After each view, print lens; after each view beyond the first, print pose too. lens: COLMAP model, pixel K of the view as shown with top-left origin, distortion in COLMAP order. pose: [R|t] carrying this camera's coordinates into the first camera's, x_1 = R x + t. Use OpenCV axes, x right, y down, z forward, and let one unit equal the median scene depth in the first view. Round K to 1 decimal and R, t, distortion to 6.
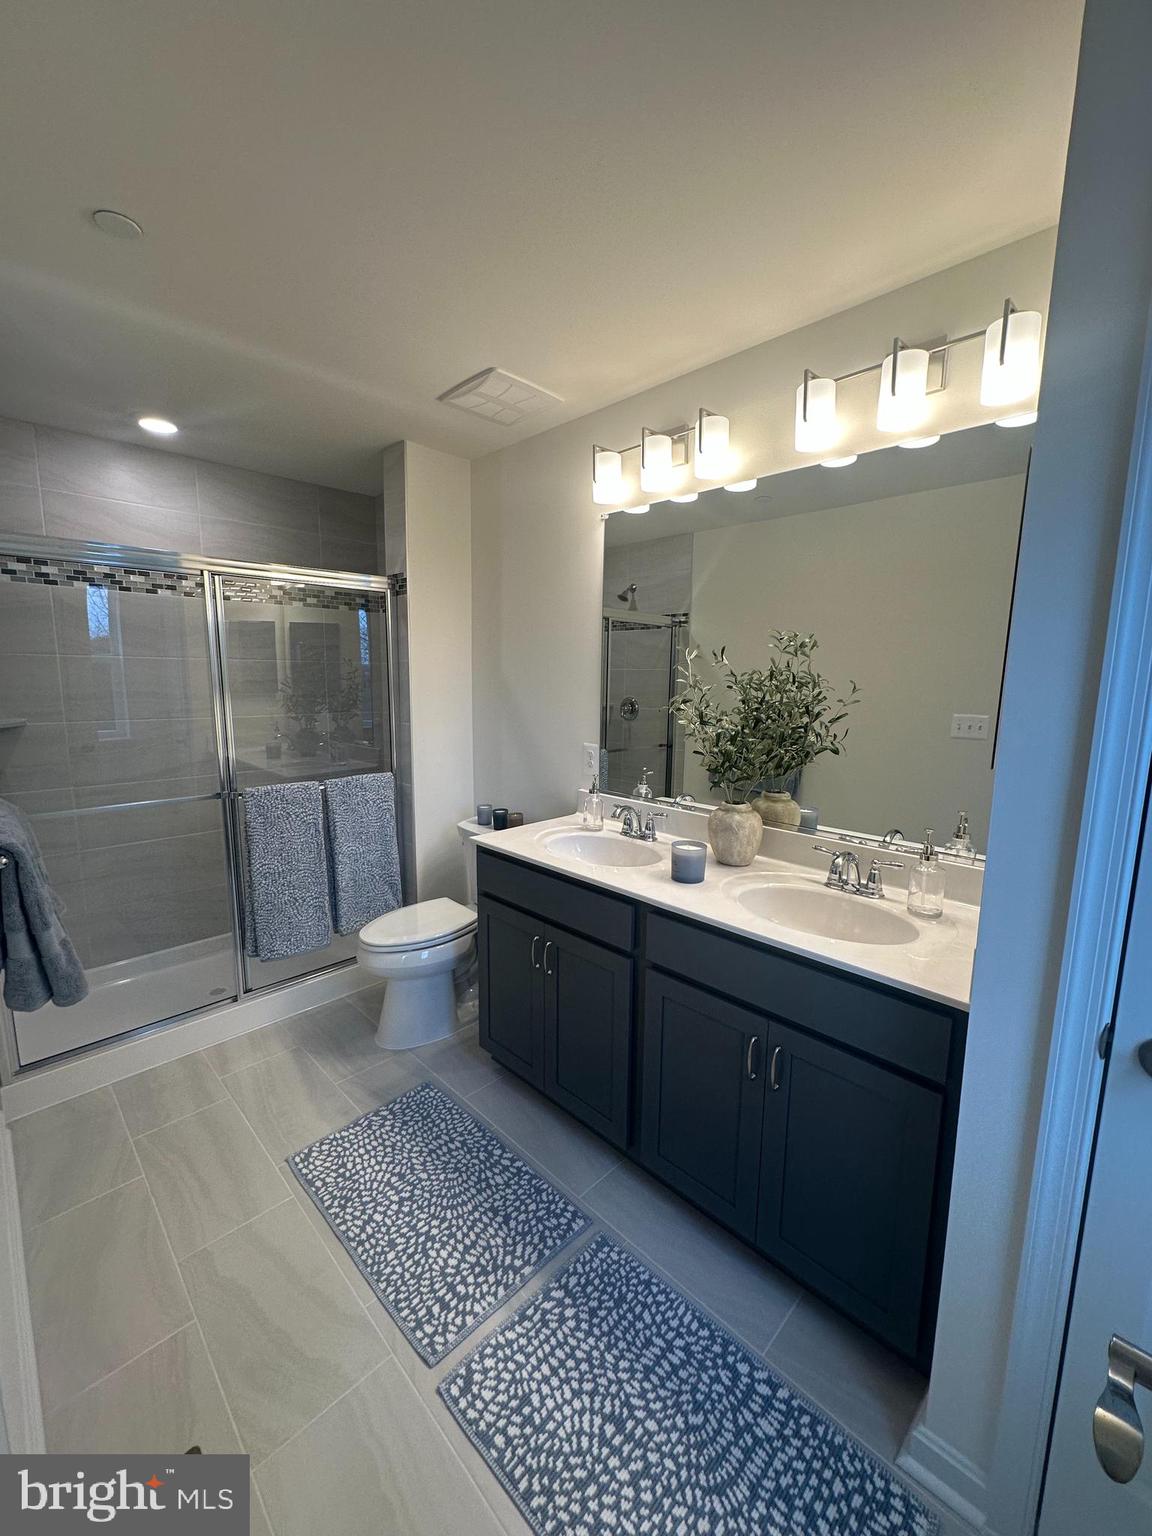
lens RADIAL K [[615.3, 0, 570.5], [0, 615.3, 782.7], [0, 0, 1]] dist [0.001701, 0.000255]
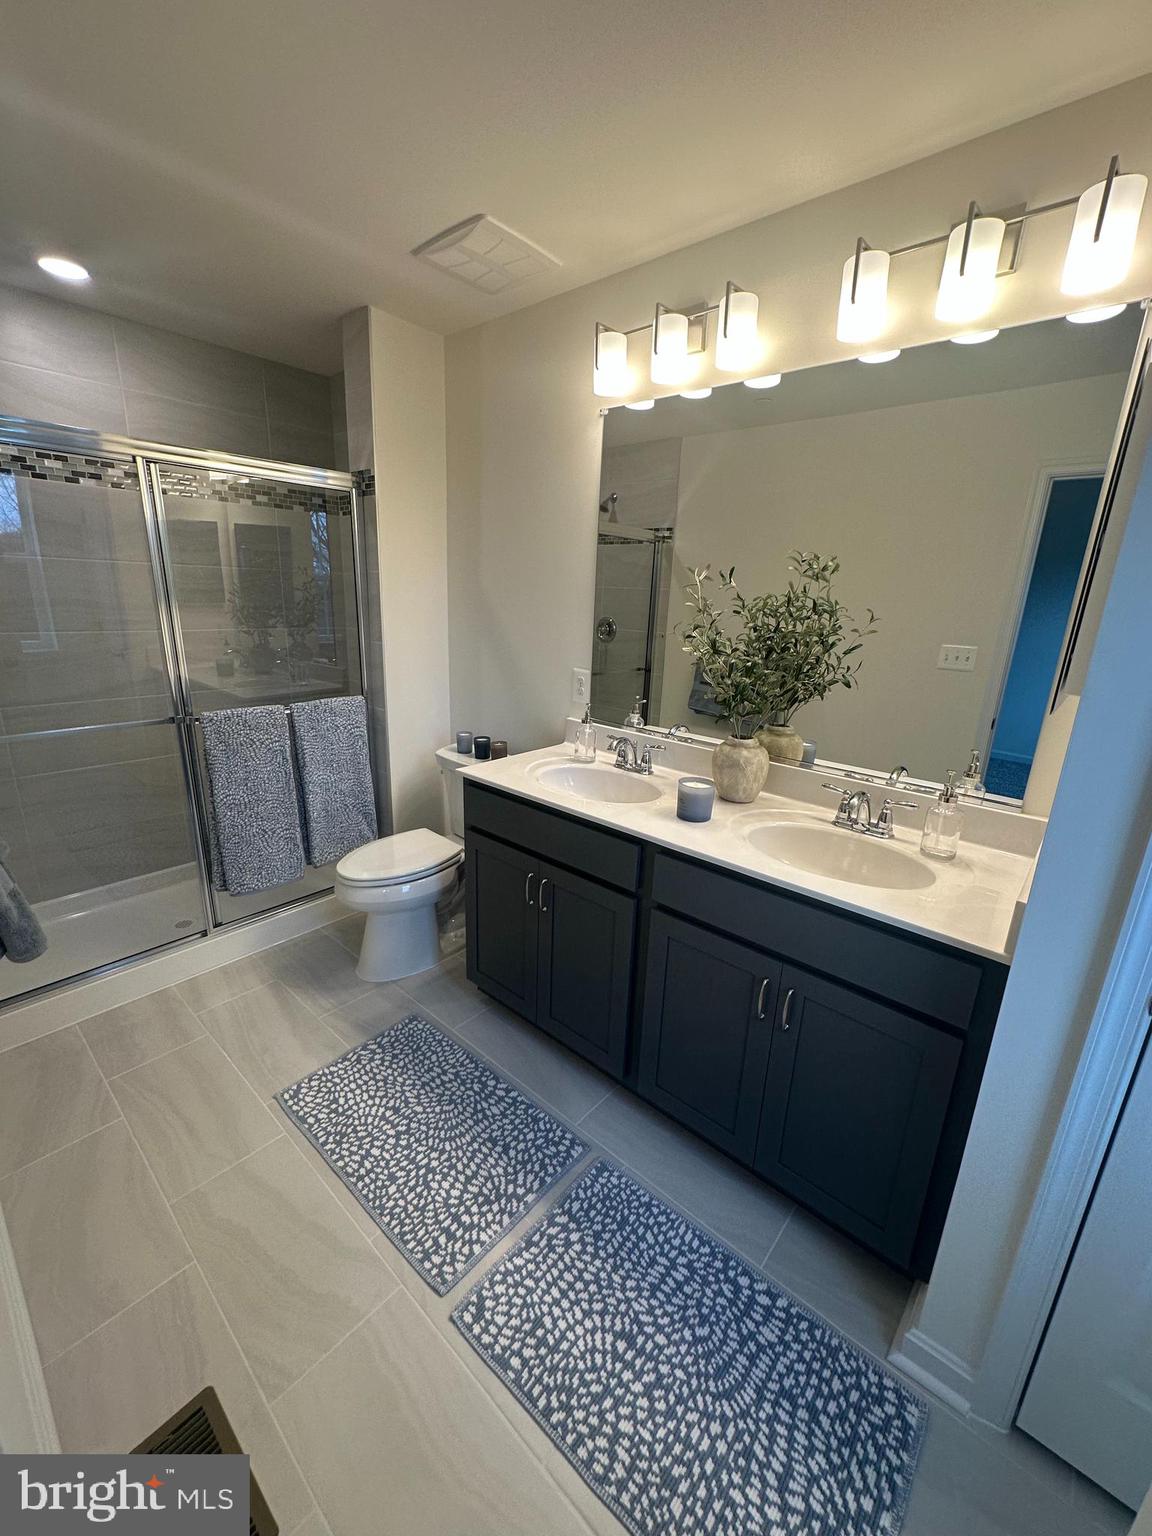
lens RADIAL K [[615.3, 0, 574.8], [0, 615.3, 782.4], [0, 0, 1]] dist [0.001701, 0.000255]
pose [[0.997335, 0.004112, 0.072836, -0.069817], [-0.013455, 0.991650, 0.128257, -0.019501], [-0.071700, -0.128895, 0.989063, 0.073067]]
